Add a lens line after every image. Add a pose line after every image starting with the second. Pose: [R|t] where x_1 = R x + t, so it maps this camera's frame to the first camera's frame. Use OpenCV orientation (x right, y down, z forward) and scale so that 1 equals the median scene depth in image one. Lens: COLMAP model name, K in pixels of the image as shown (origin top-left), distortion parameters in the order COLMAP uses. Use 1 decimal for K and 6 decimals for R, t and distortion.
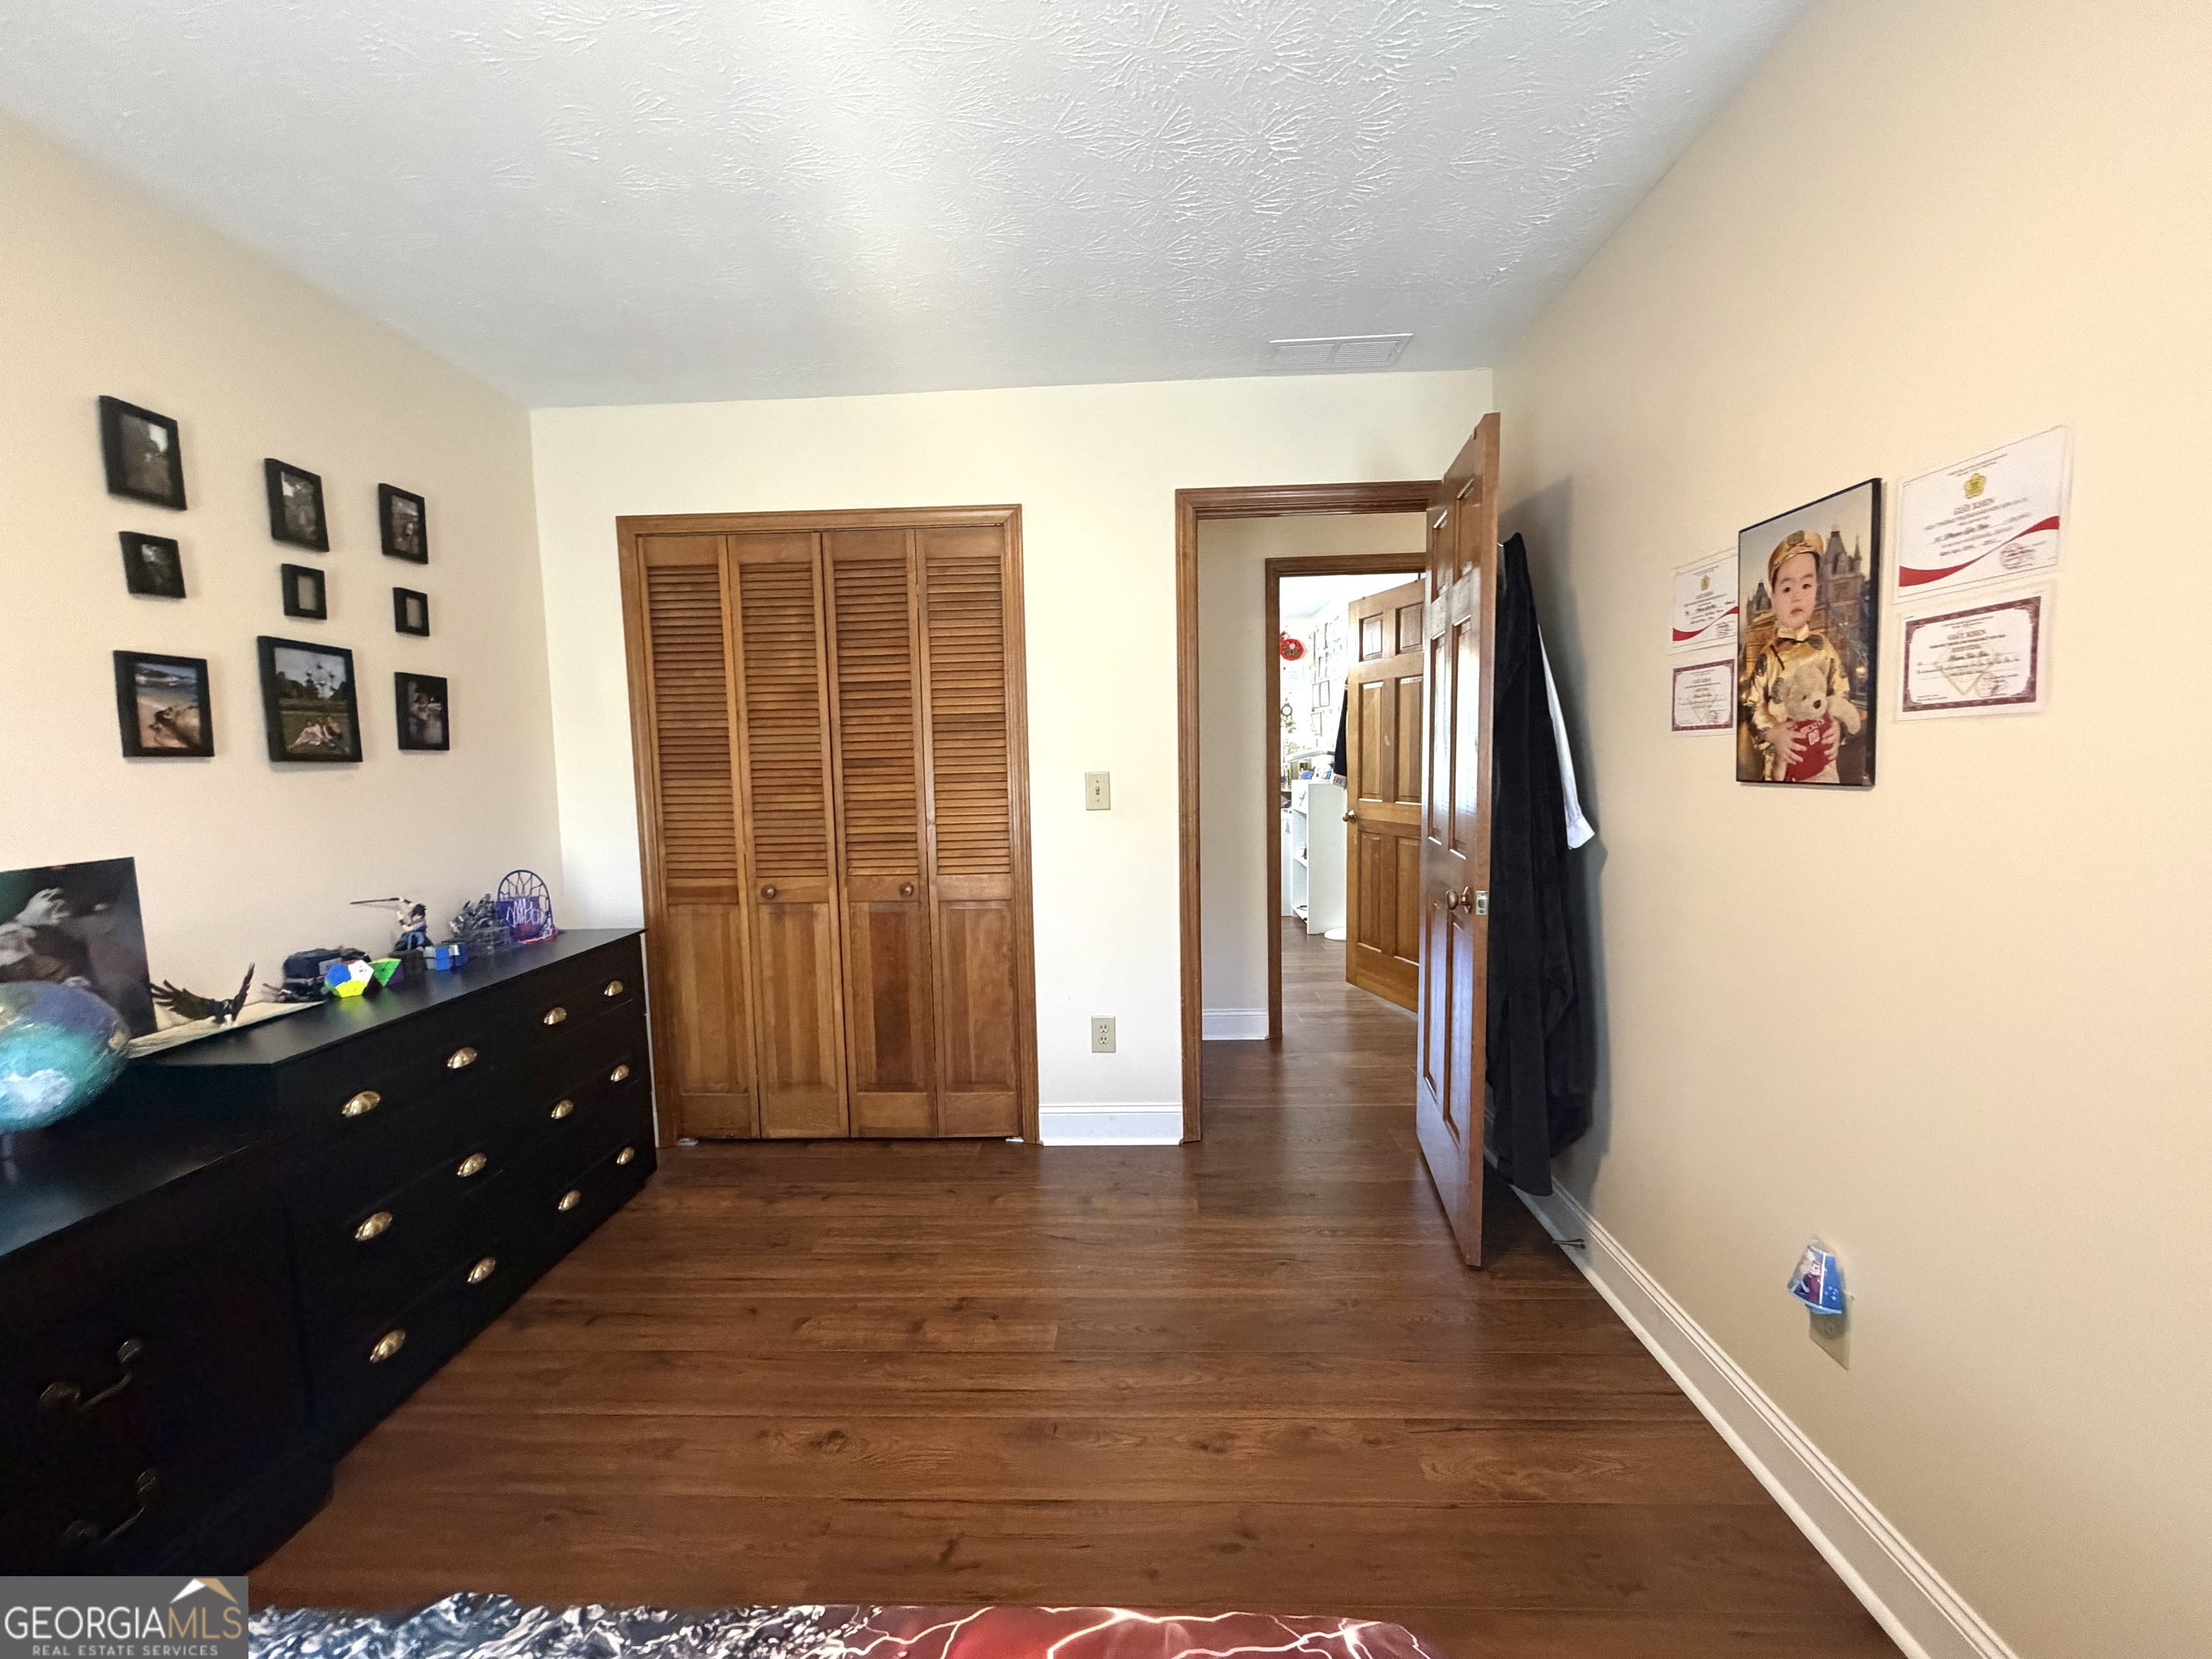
lens RADIAL K [[883.9, 0, 1097.5], [0, 883.9, 827.7], [0, 0, 1]] dist [0.001777, -0.000016]
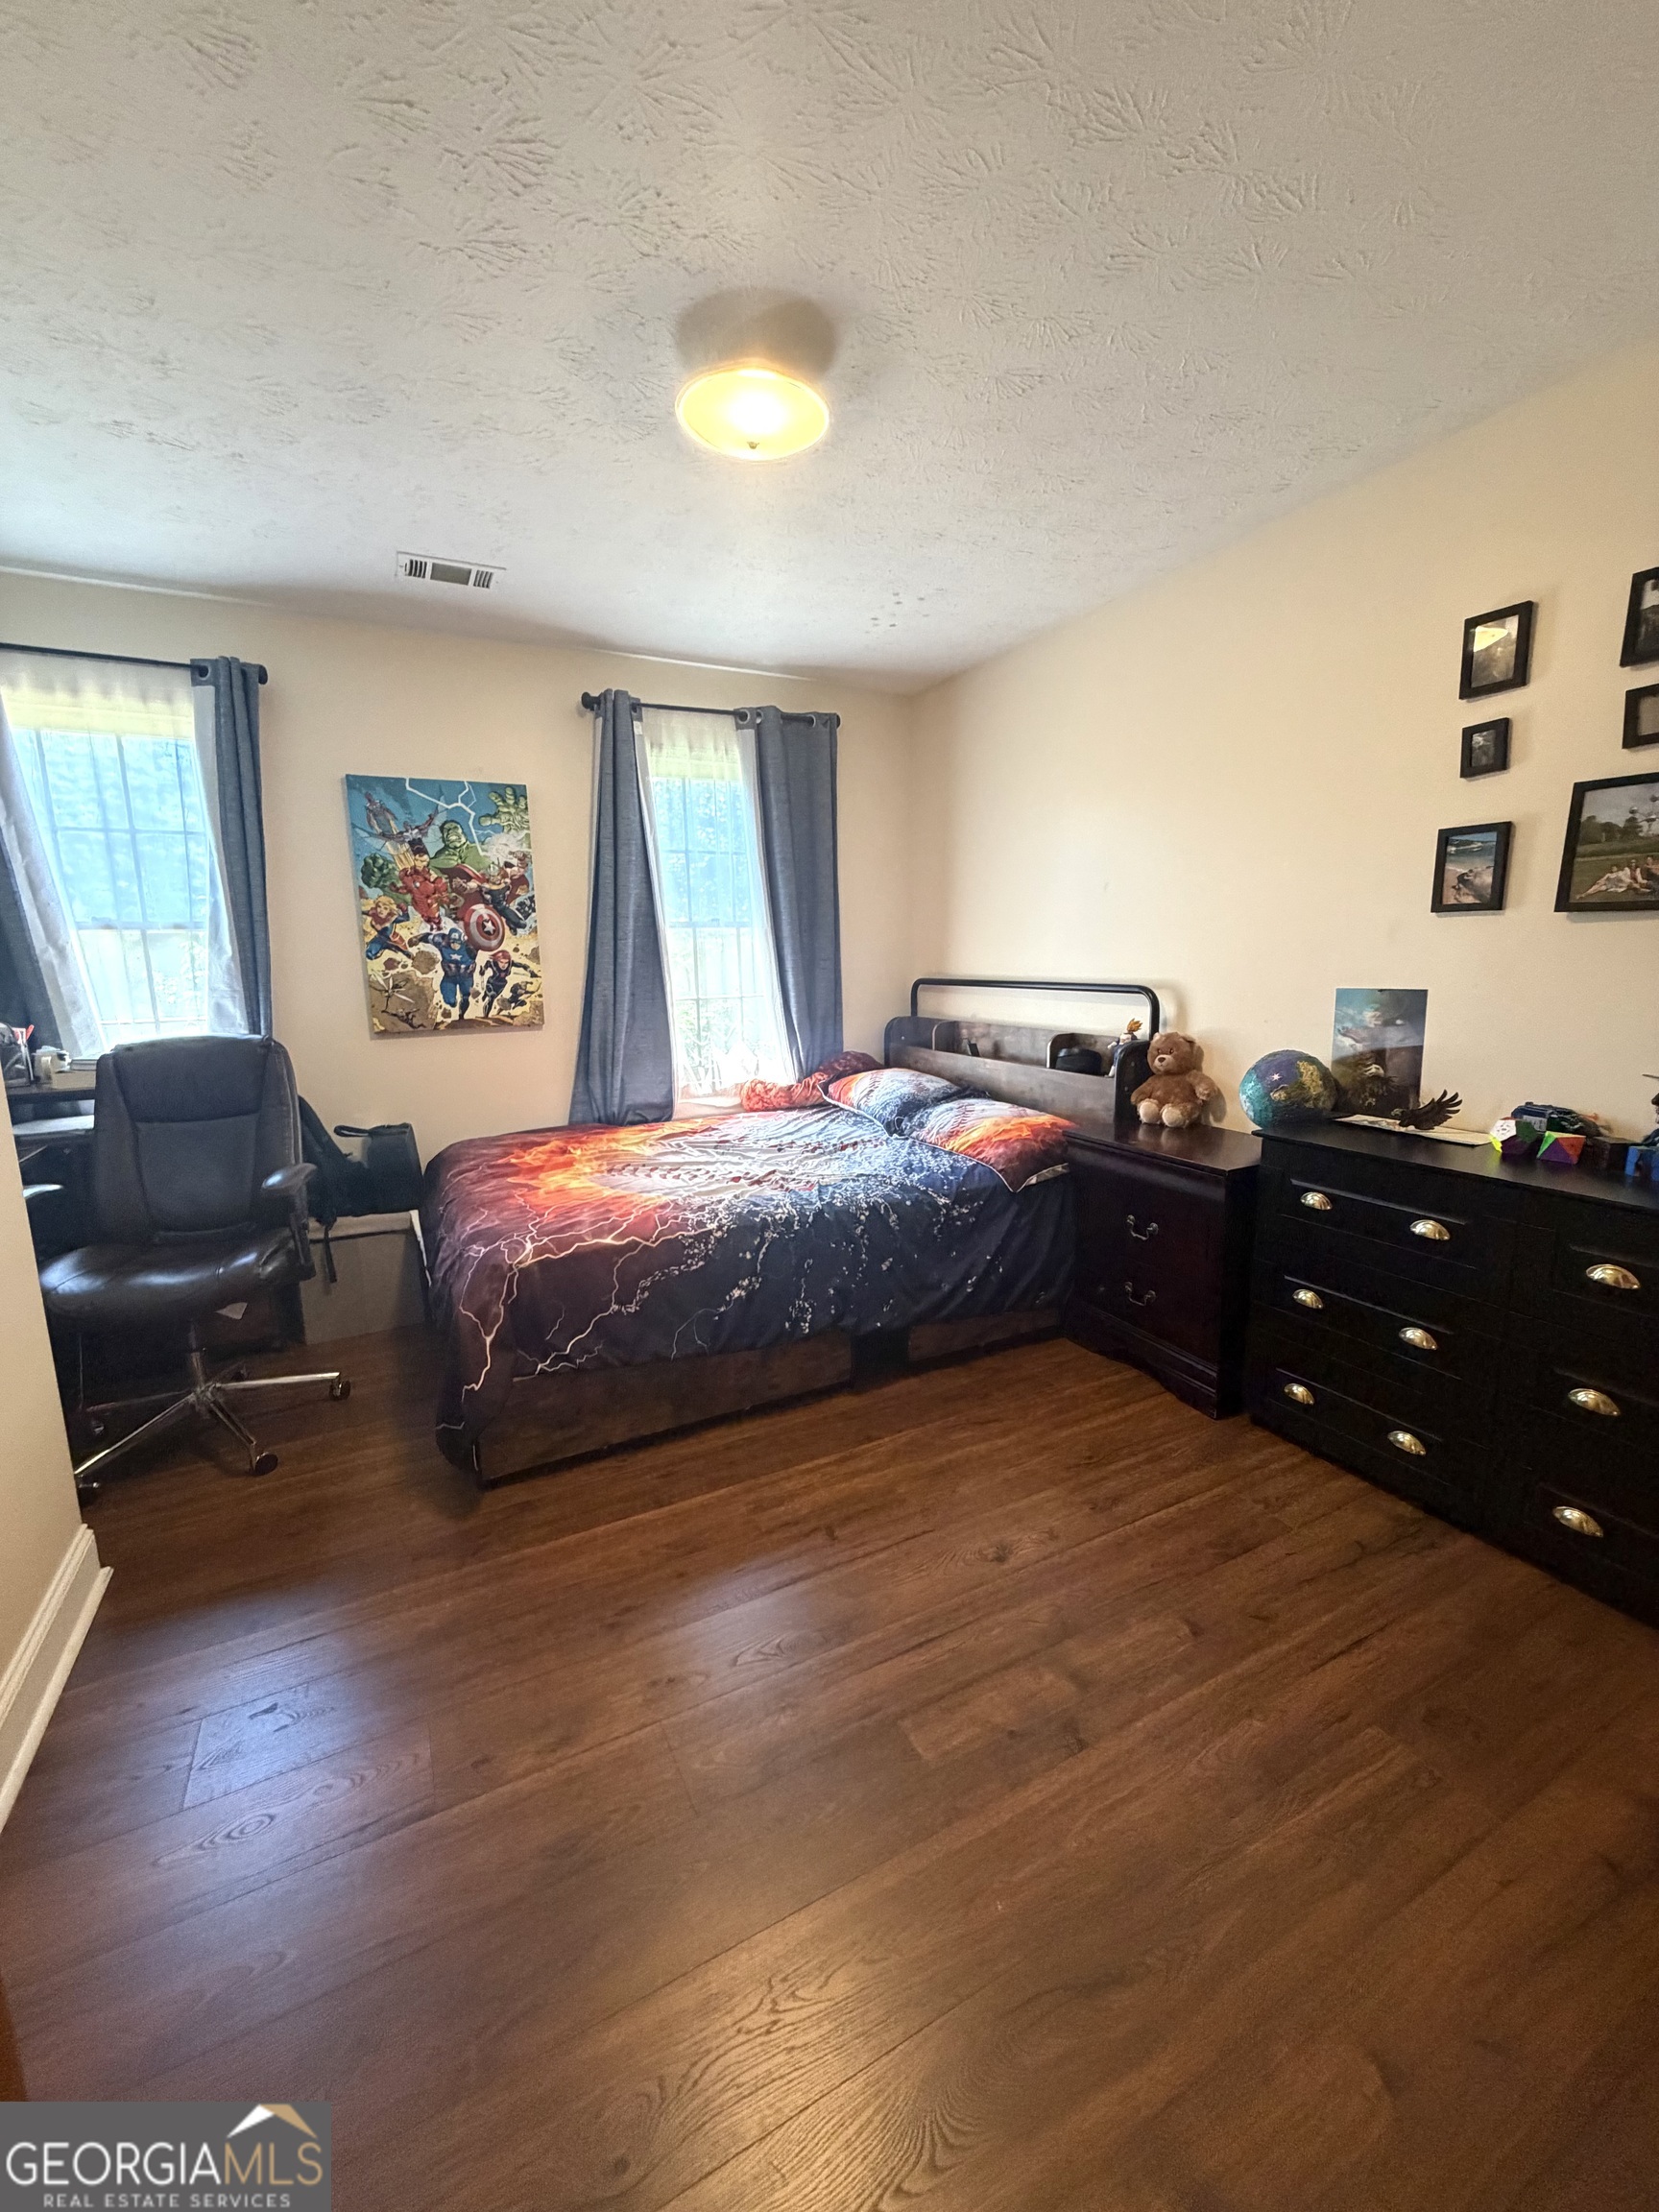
lens RADIAL K [[883.9, 0, 827.4], [0, 883.9, 1109.8], [0, 0, 1]] dist [0.001777, -0.000016]
pose [[-0.865529, 0.123355, -0.485430, 0.323033], [-0.006621, 0.966295, 0.257354, -0.117452], [0.500815, 0.225961, -0.835540, 1.559407]]
